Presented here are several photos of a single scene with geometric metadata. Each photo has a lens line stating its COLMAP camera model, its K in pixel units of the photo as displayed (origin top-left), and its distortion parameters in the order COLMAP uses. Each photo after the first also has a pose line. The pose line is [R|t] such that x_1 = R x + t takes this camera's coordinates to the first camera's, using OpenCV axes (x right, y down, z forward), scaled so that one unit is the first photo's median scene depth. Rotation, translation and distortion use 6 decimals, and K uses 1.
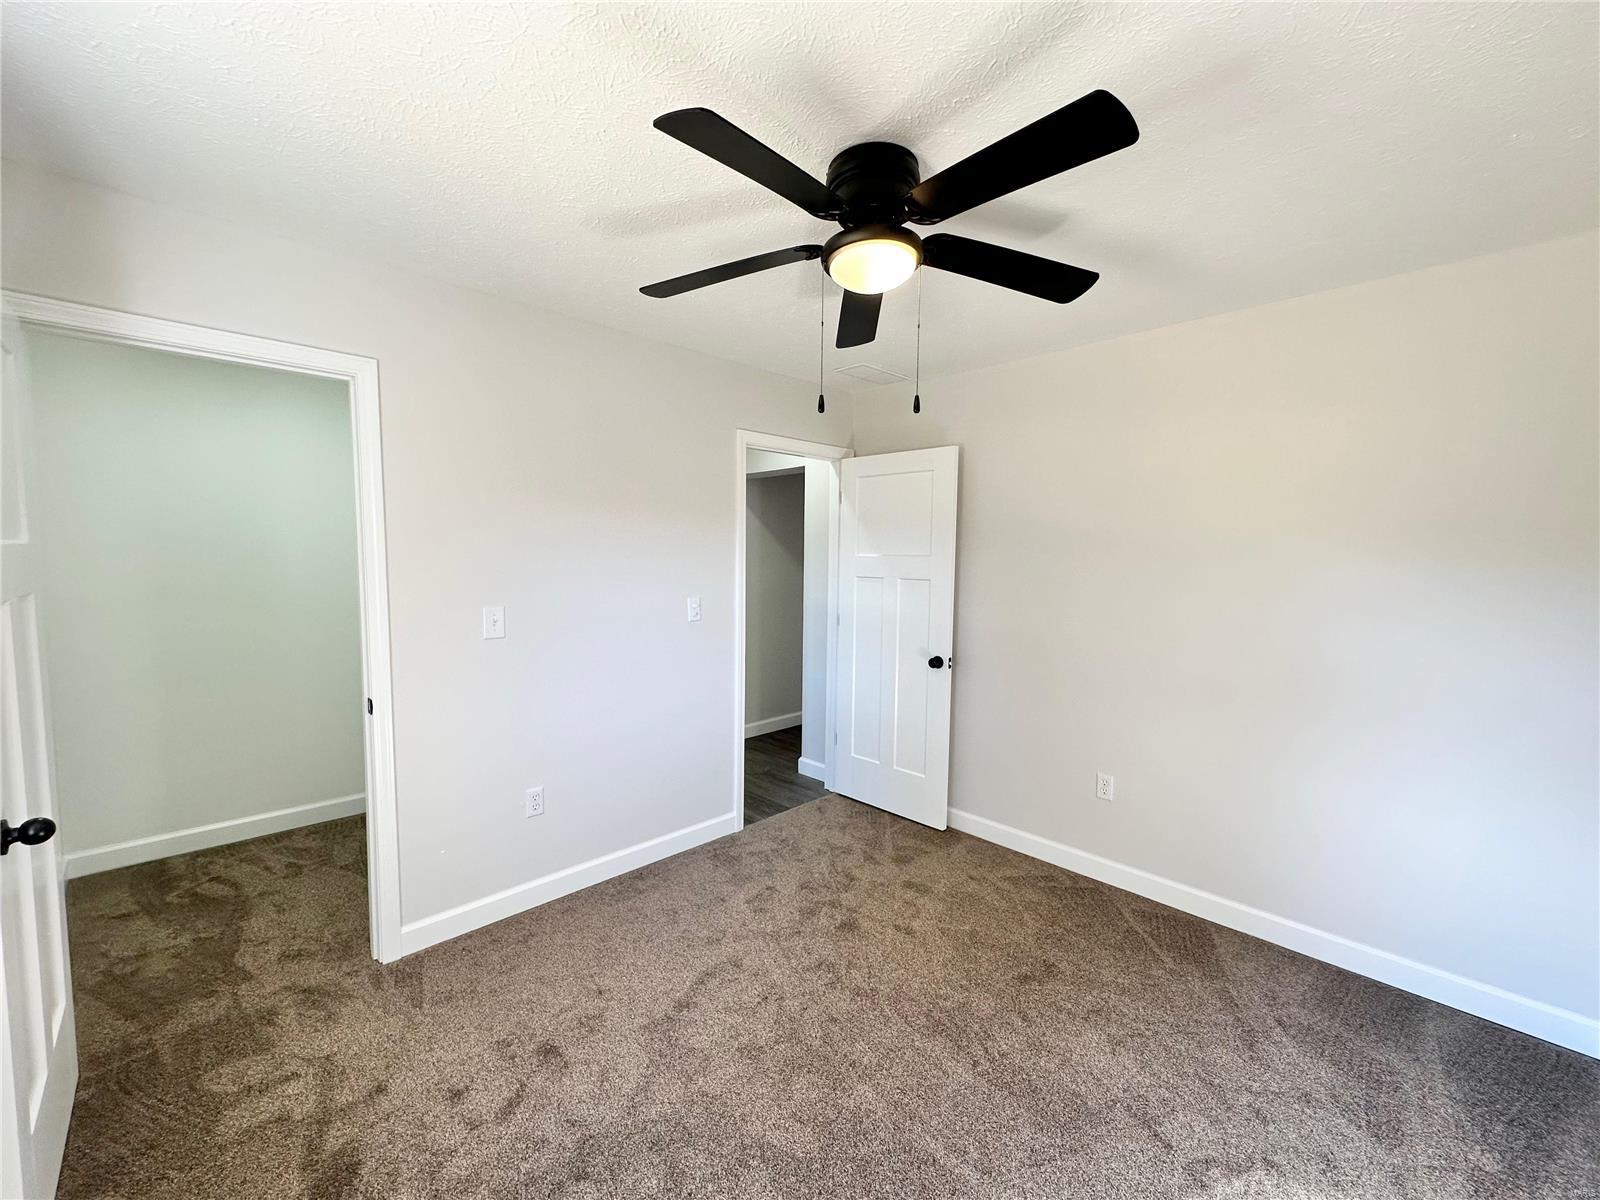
lens RADIAL K [[641.2, 0, 796.5], [0, 641.2, 604.4], [0, 0, 1]] dist [-0.001028, 0.000174]
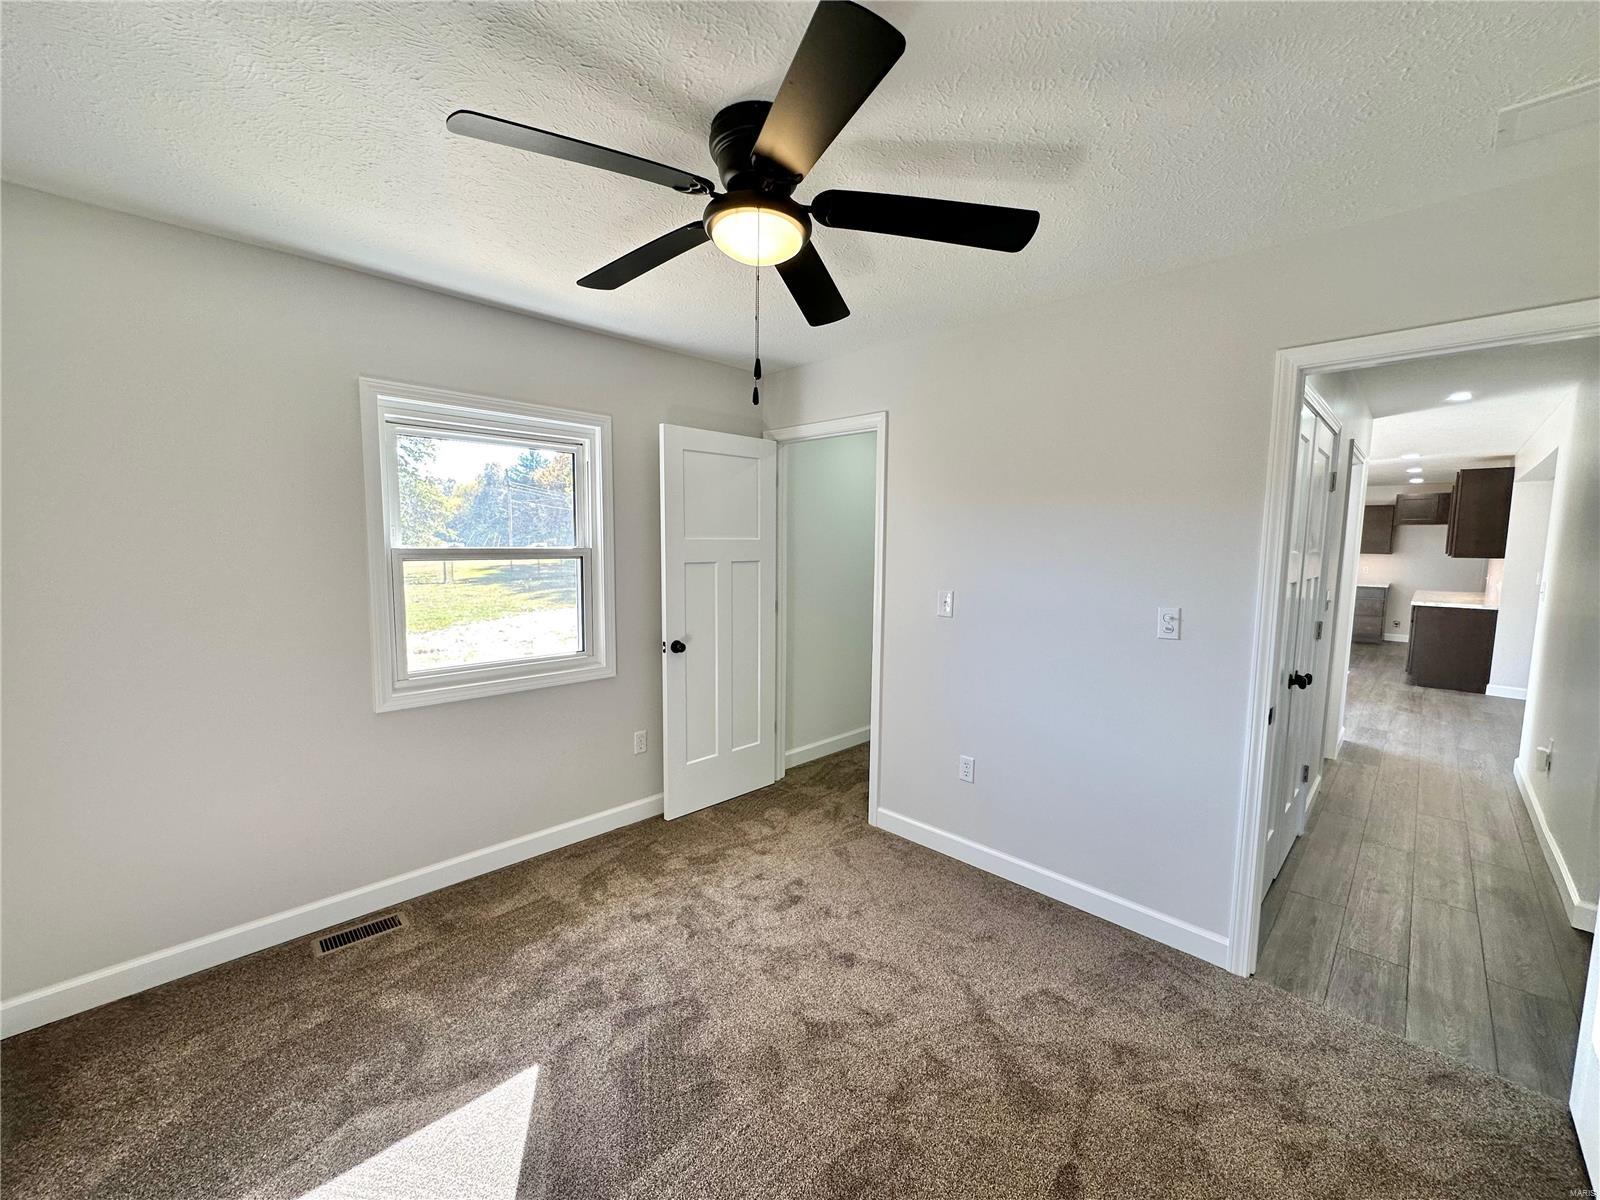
lens RADIAL K [[641.2, 0, 801.4], [0, 641.2, 601.0], [0, 0, 1]] dist [-0.001028, 0.000174]
pose [[0.011967, 0.083874, -0.996405, 0.748165], [-0.089282, 0.992585, 0.082480, -0.054123], [0.995934, 0.087974, 0.019367, 0.734613]]
